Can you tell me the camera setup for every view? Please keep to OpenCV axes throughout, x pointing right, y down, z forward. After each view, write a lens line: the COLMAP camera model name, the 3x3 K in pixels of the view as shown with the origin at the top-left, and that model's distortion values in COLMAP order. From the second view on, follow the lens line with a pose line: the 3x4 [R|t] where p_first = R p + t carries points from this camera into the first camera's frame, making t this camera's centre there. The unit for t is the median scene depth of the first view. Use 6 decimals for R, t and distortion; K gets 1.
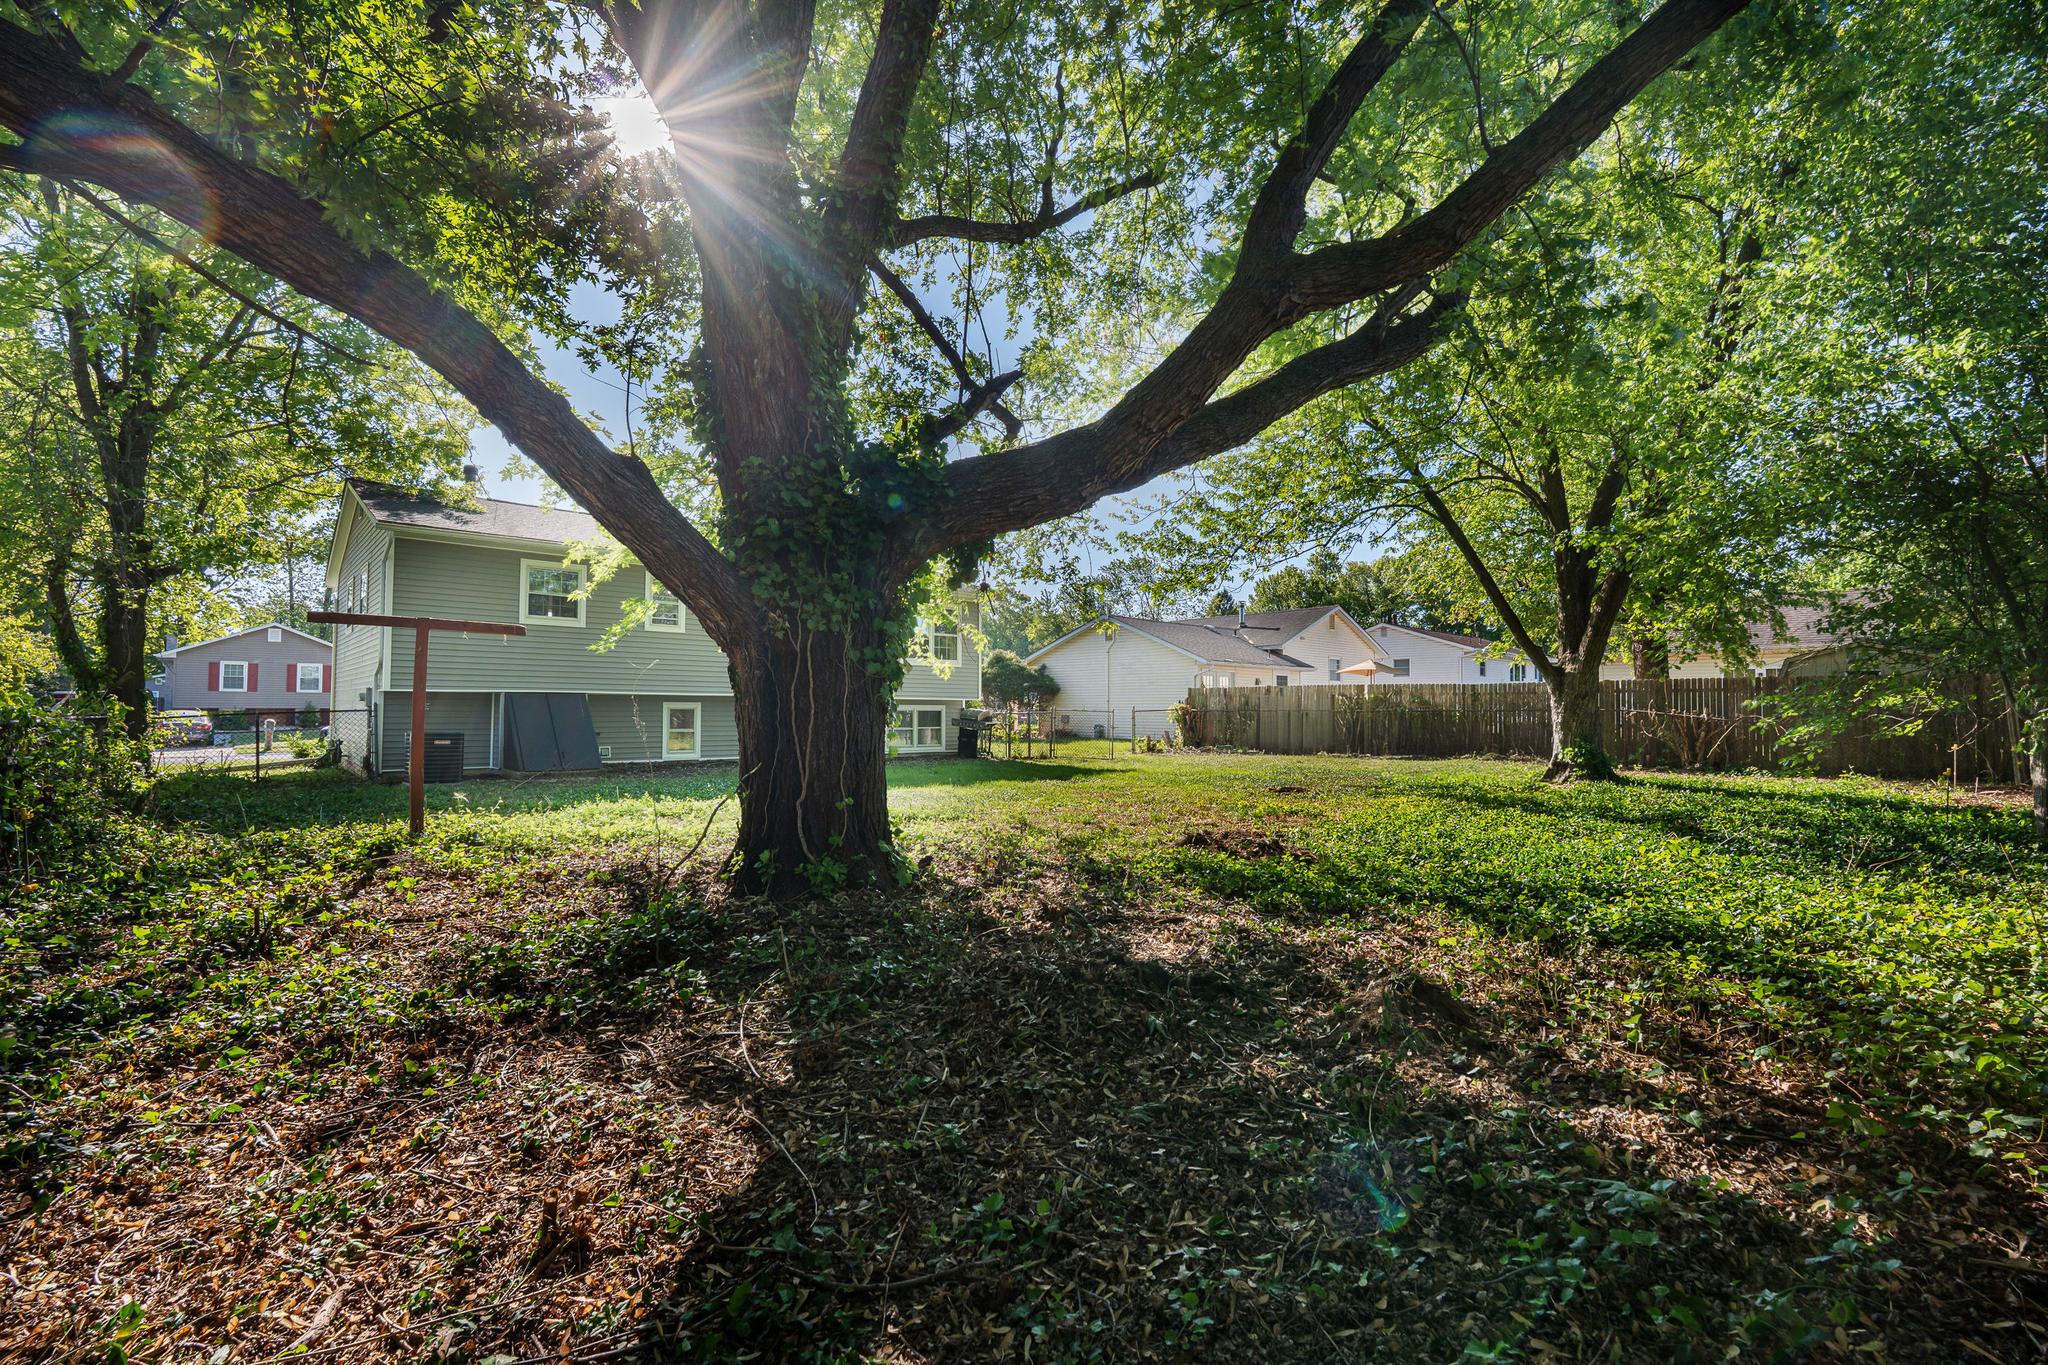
lens RADIAL K [[901.5, 0, 1033.0], [0, 901.5, 685.9], [0, 0, 1]] dist [-0.003855, 0.000623]
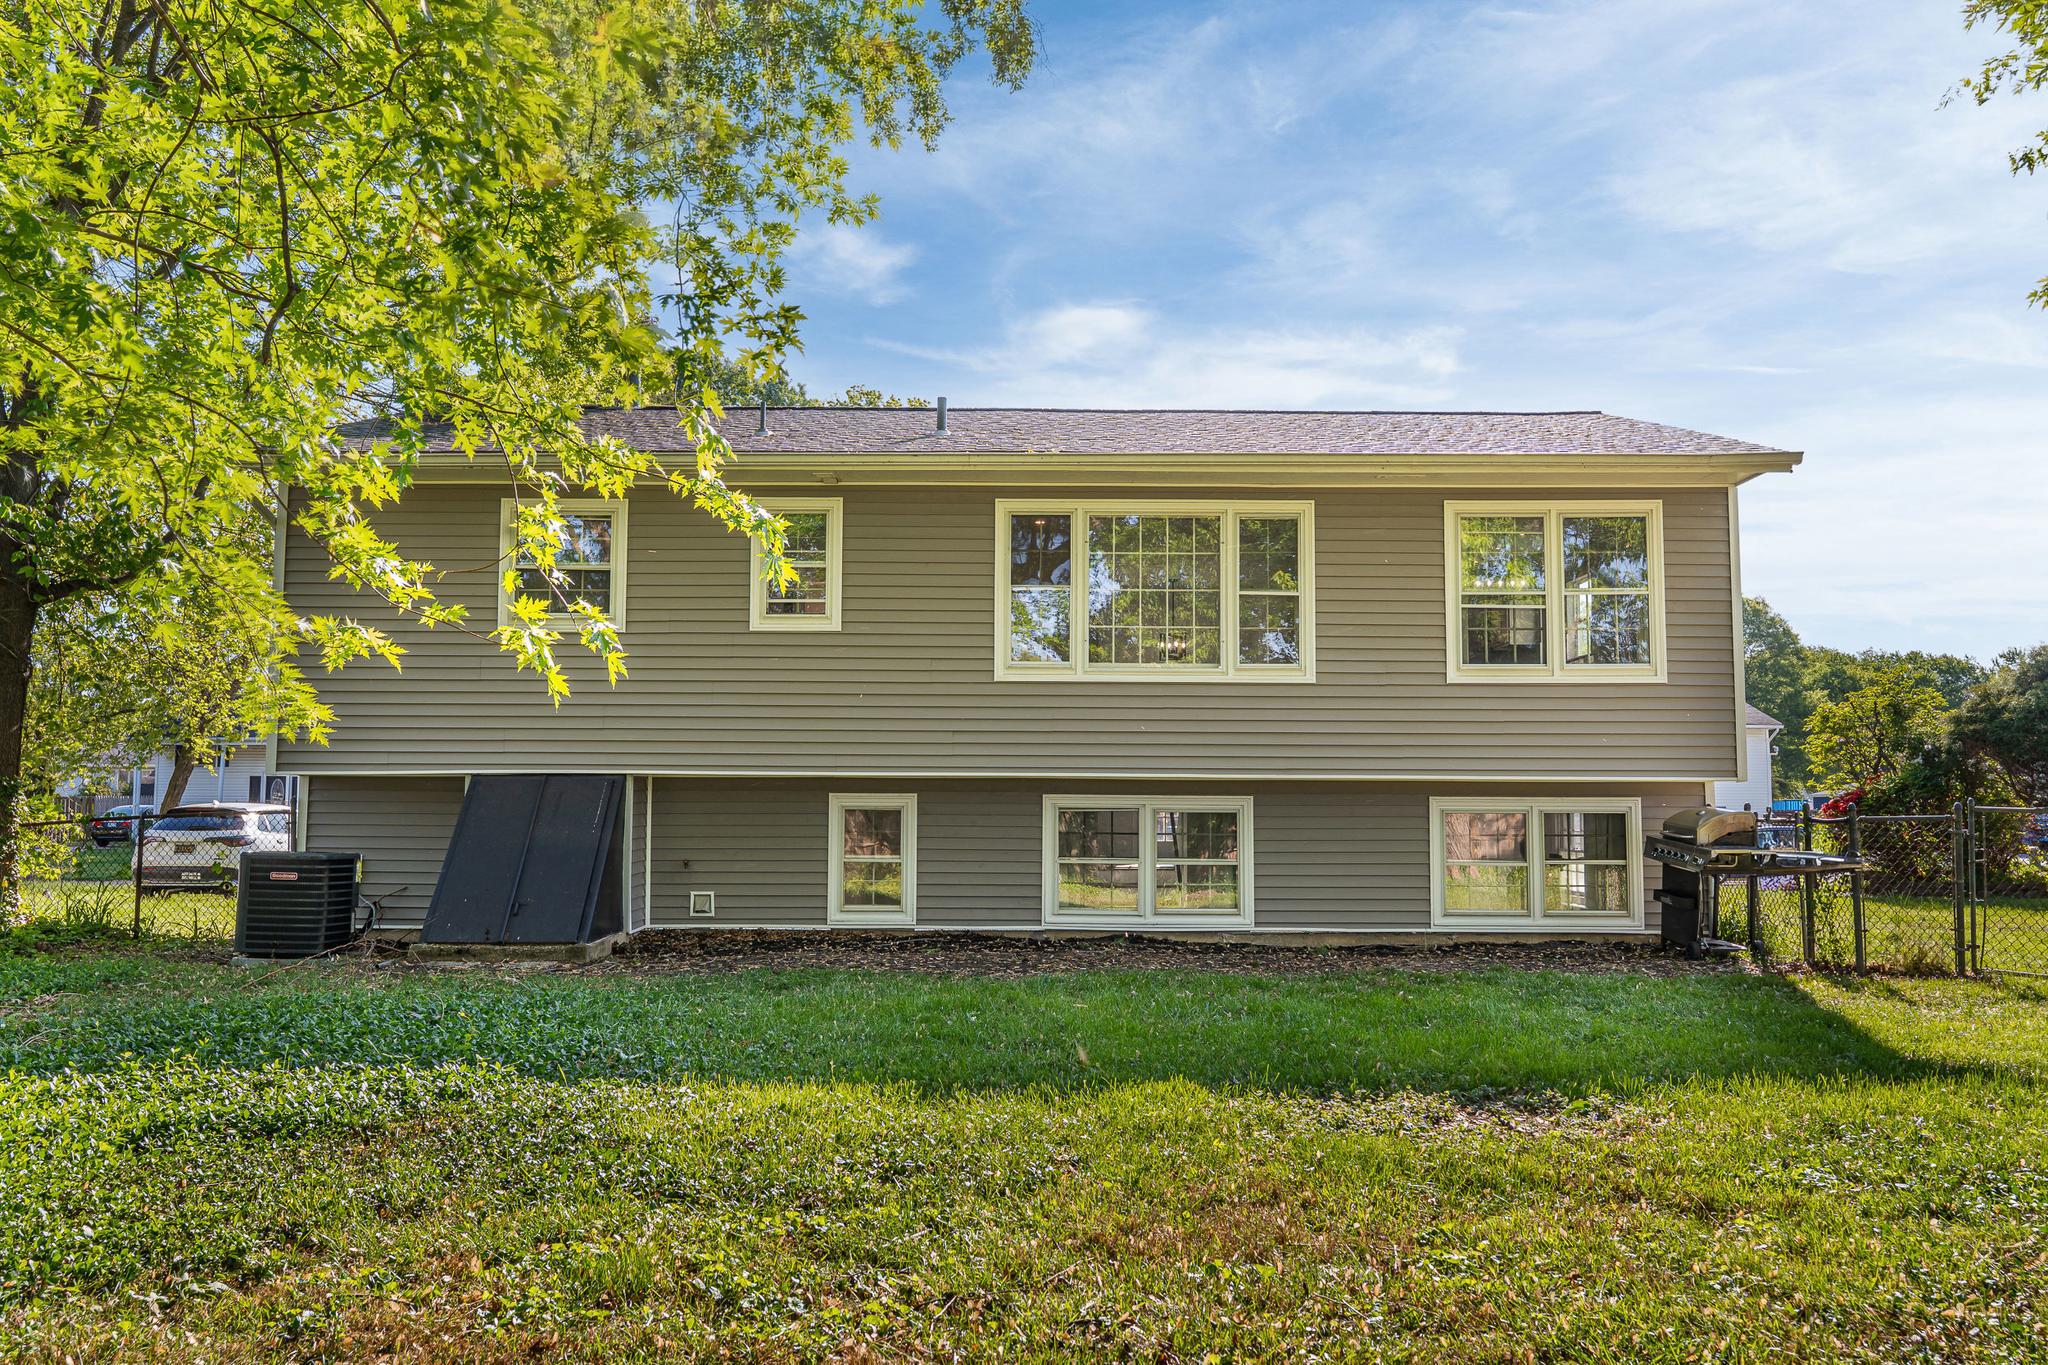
lens RADIAL K [[1641.3, 0, 1020.6], [0, 1641.3, 690.2], [0, 0, 1]] dist [0.007042, -0.002591]
pose [[0.724044, -0.054935, -0.687563, 0.193779], [0.018176, 0.997997, -0.060597, 0.016923], [0.689515, 0.031378, 0.723592, 0.451424]]
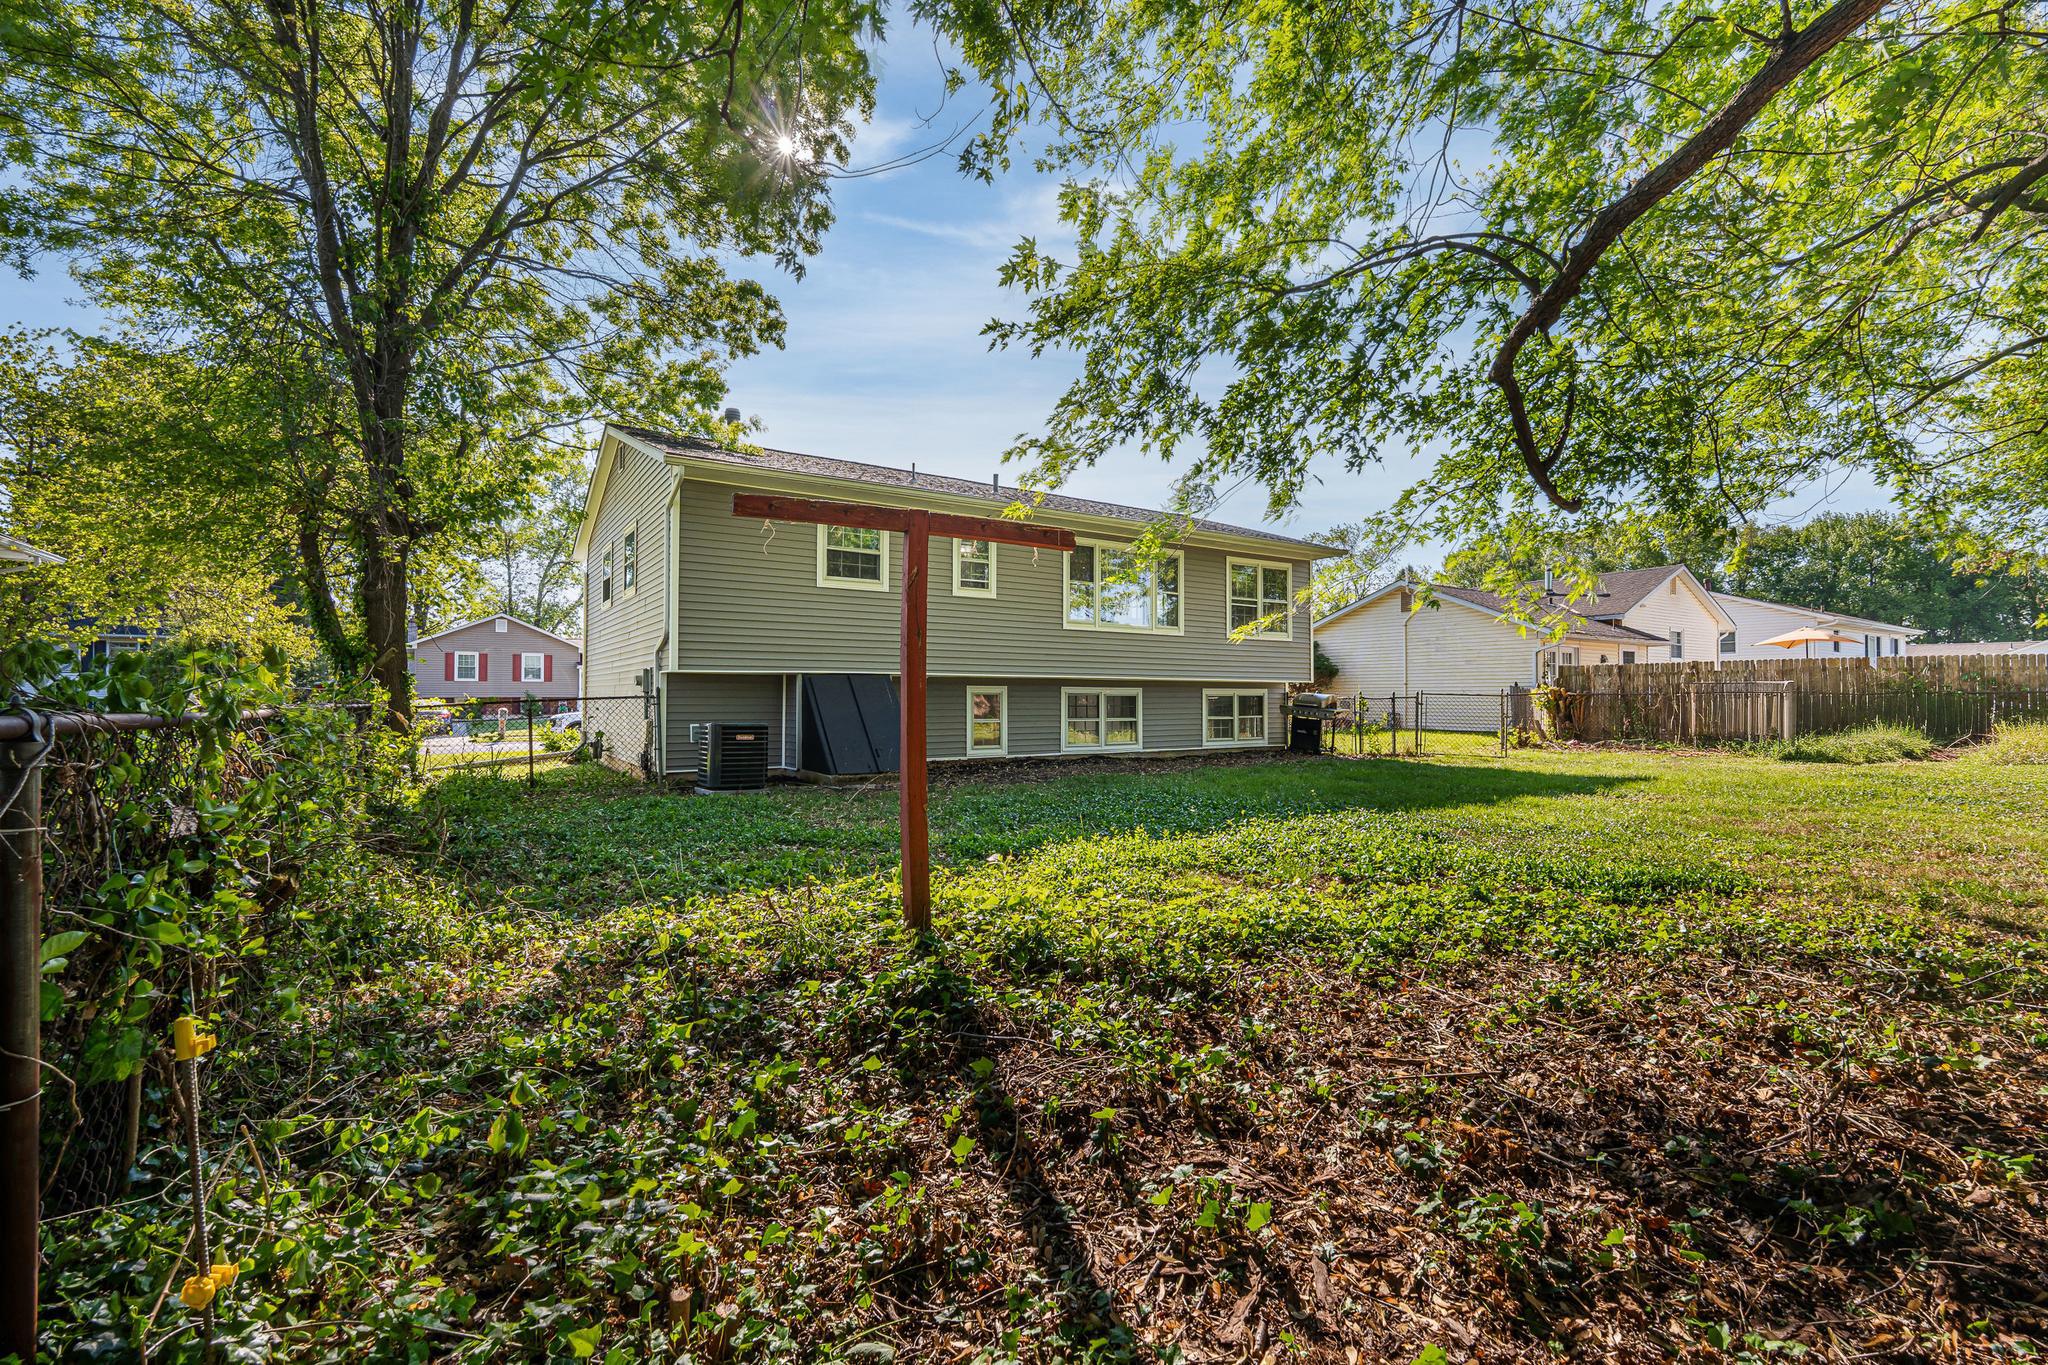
lens RADIAL K [[901.5, 0, 1032.9], [0, 901.5, 687.2], [0, 0, 1]] dist [-0.003855, 0.000623]
pose [[0.987777, -0.005507, -0.155776, -0.211521], [0.007944, 0.999856, 0.015024, 0.007237], [0.155671, -0.016078, 0.987678, 0.198812]]
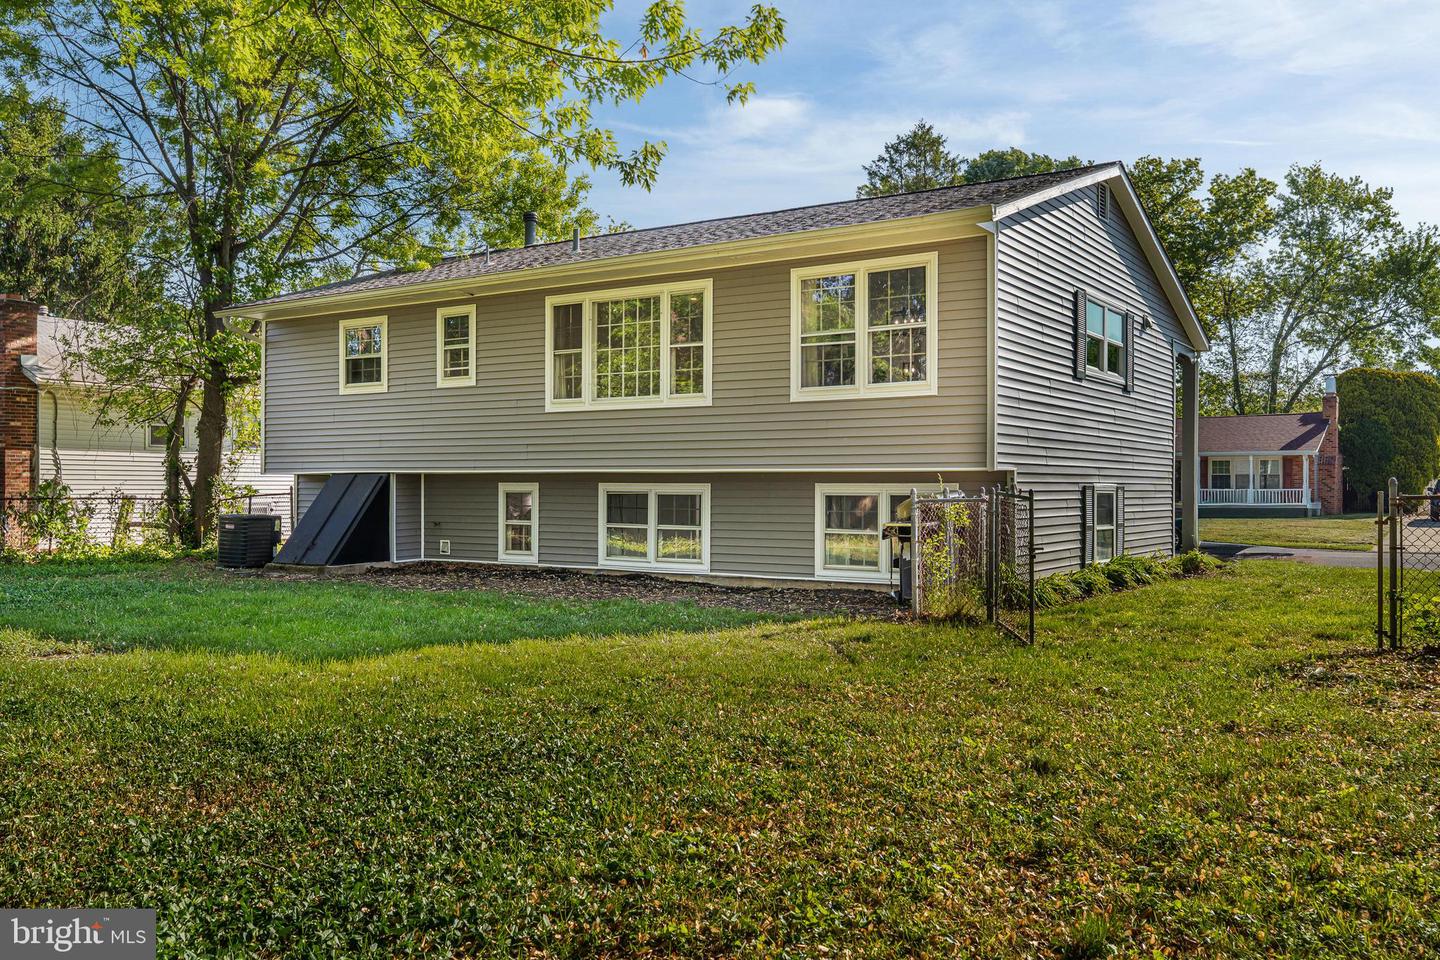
lens RADIAL K [[1157.1, 0, 721.6], [0, 1157.1, 489.3], [0, 0, 1]] dist [0.027850, 0.001928]
pose [[0.237788, -0.008631, -0.971279, 0.505320], [0.019332, 0.999804, -0.004151, 0.028780], [0.971125, -0.017790, 0.237908, 0.886268]]
